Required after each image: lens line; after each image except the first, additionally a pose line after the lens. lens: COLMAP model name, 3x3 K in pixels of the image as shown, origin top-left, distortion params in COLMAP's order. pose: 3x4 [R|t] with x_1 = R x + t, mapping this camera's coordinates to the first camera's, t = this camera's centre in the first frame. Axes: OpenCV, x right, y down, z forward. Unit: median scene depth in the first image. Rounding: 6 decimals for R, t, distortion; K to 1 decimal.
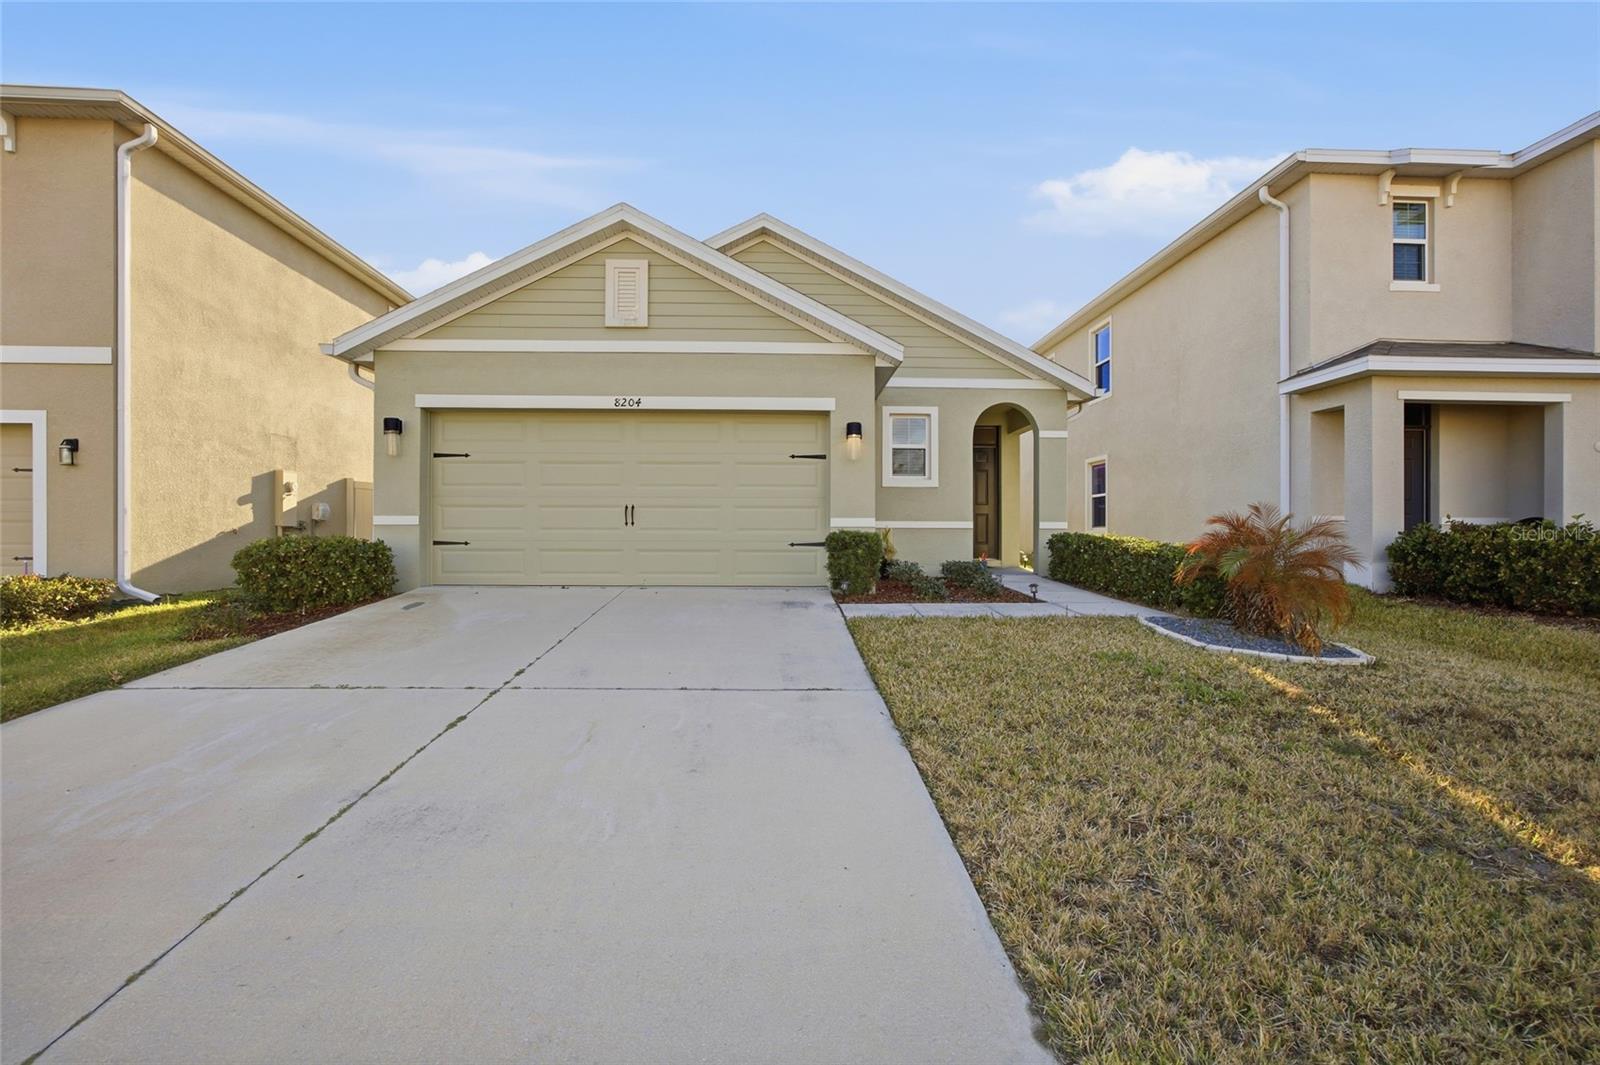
lens RADIAL K [[705.4, 0, 785.9], [0, 705.4, 534.3], [0, 0, 1]] dist [-0.002121, 0.000331]
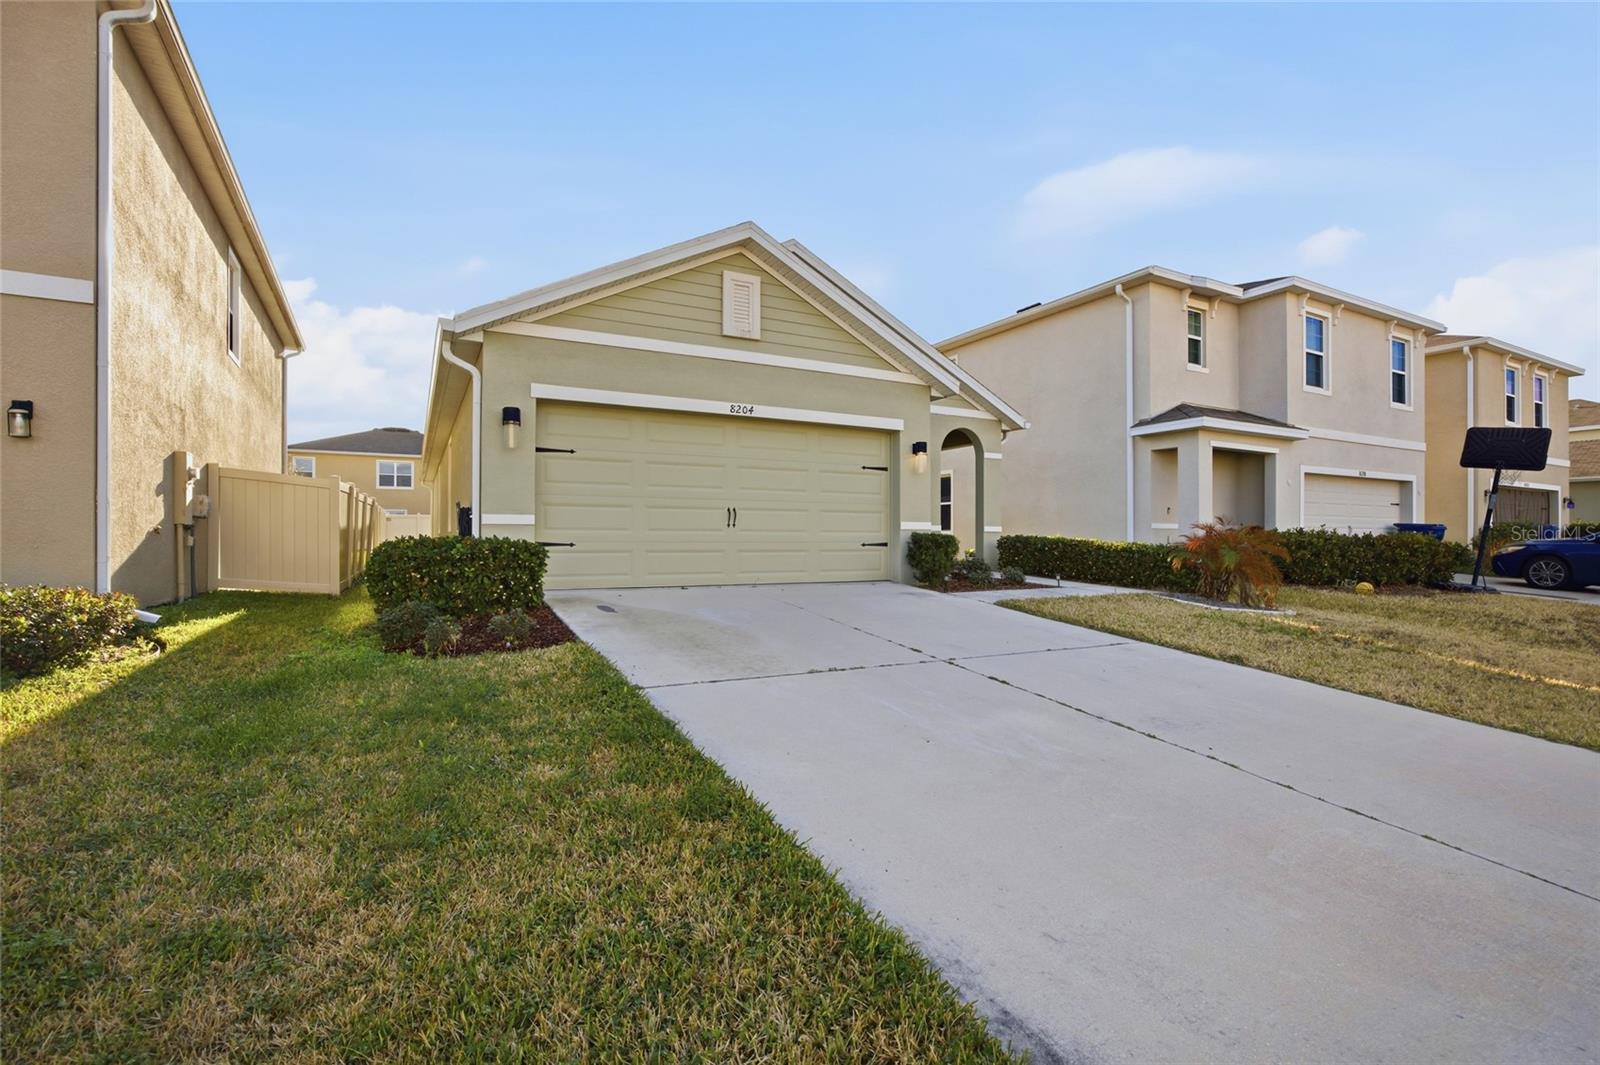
lens RADIAL K [[755.3, 0, 800.0], [0, 755.3, 532.5], [0, 0, 1]] dist [-0.002845, -0.000956]
pose [[0.892553, 0.003651, 0.450928, -0.633540], [-0.001132, 0.999982, -0.005856, 0.002037], [-0.450941, 0.004717, 0.892541, -0.038375]]
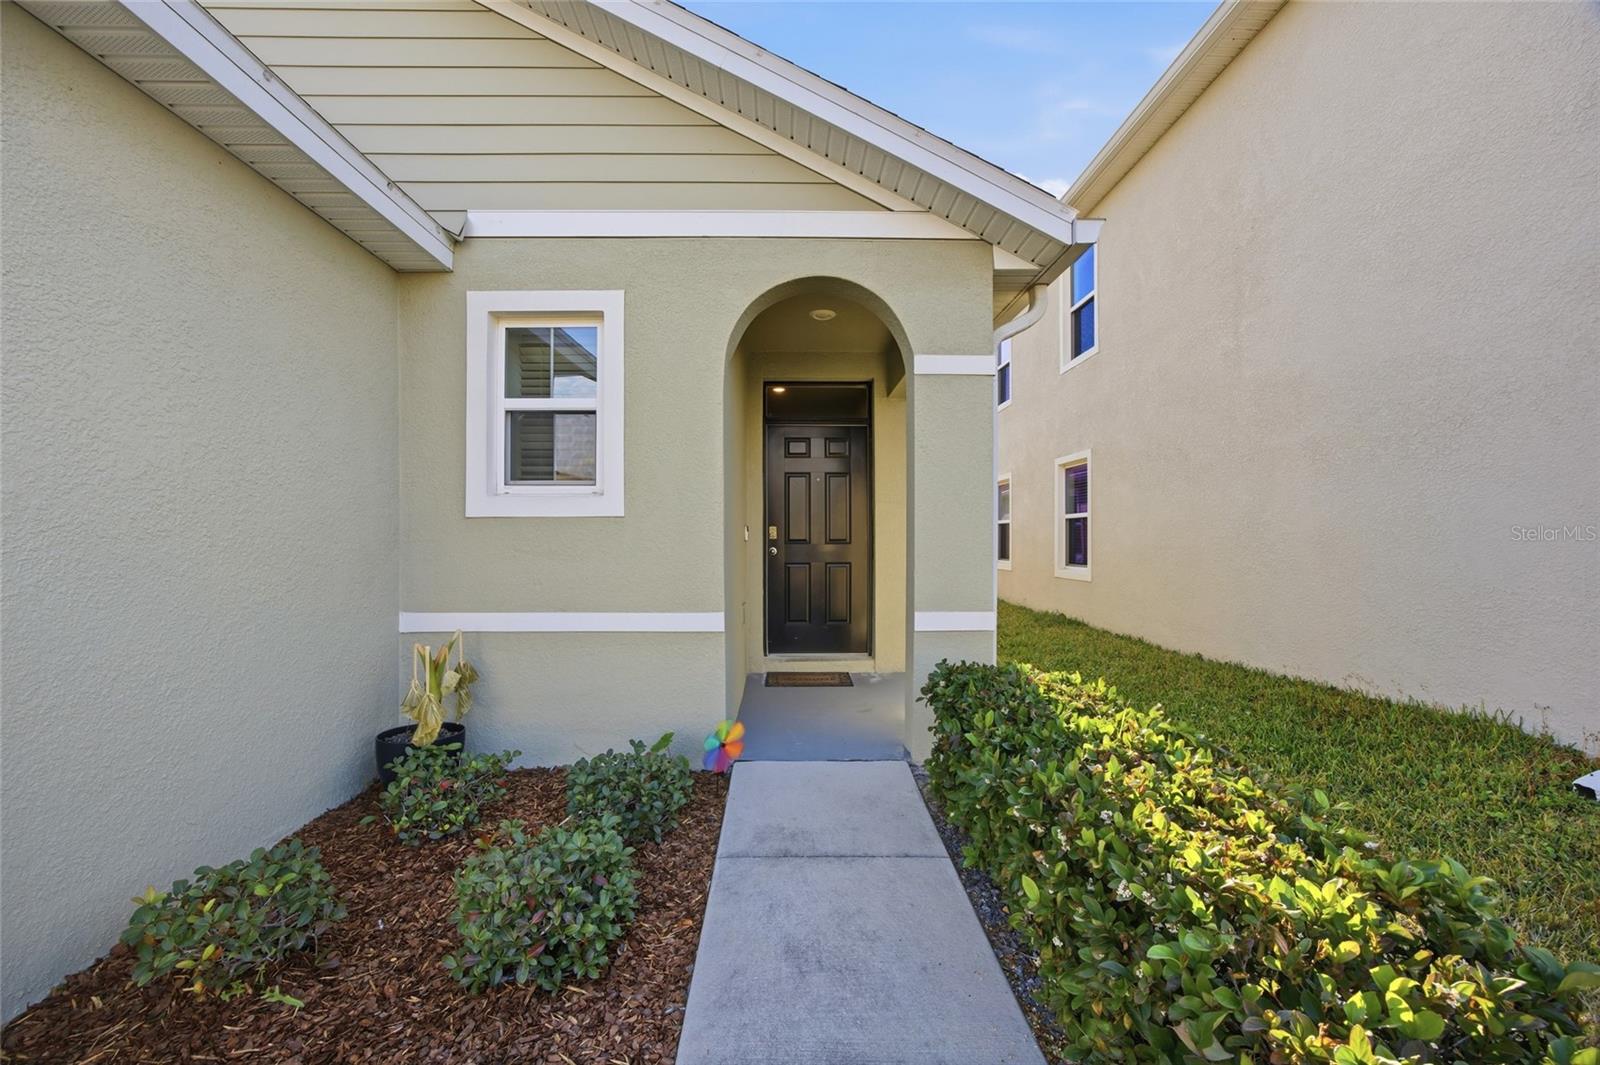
lens RADIAL K [[602.8, 0, 774.9], [0, 602.8, 538.4], [0, 0, 1]] dist [-0.000714, -0.000001]
pose [[0.999180, -0.002715, -0.040389, 0.365740], [0.002783, 0.999995, 0.001629, -0.066765], [0.040385, -0.001740, 0.999183, 0.840381]]
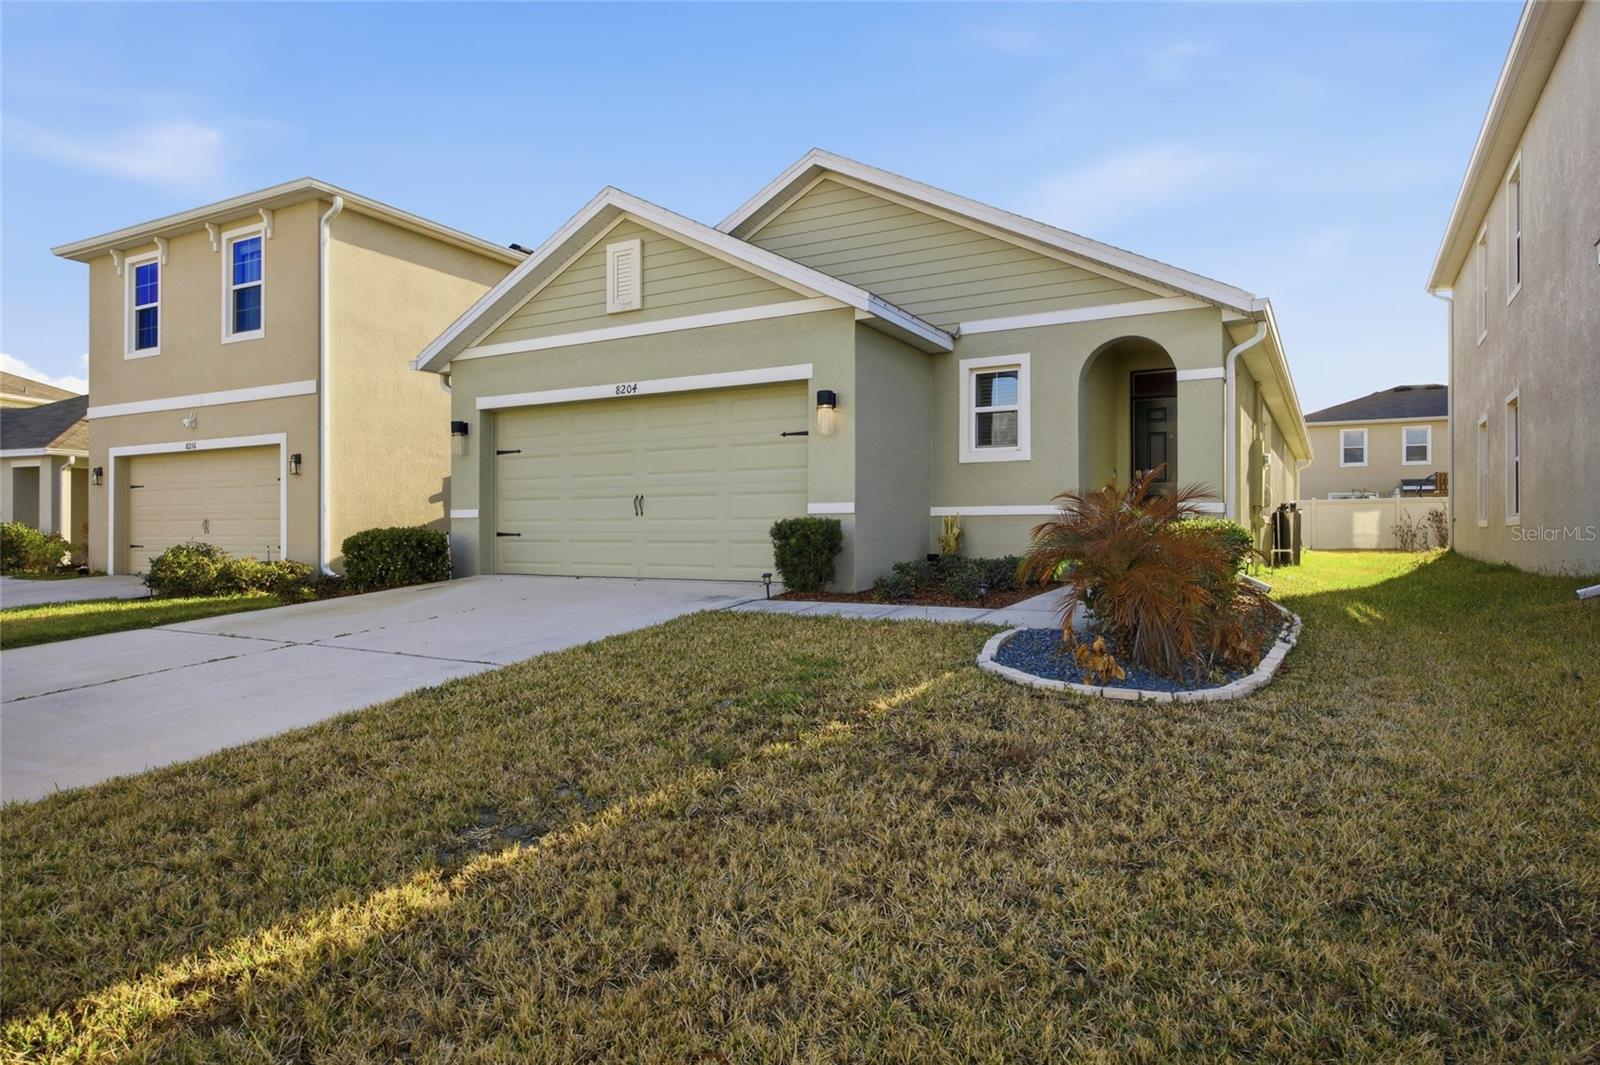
lens RADIAL K [[940.1, 0, 800.0], [0, 940.1, 532.5], [0, 0, 1]] dist [0.001377, -0.000902]
pose [[0.852413, -0.004604, -0.522848, 0.637534], [0.004905, 0.999988, -0.000810, 0.012736], [0.522845, -0.001874, 0.852425, 0.019540]]
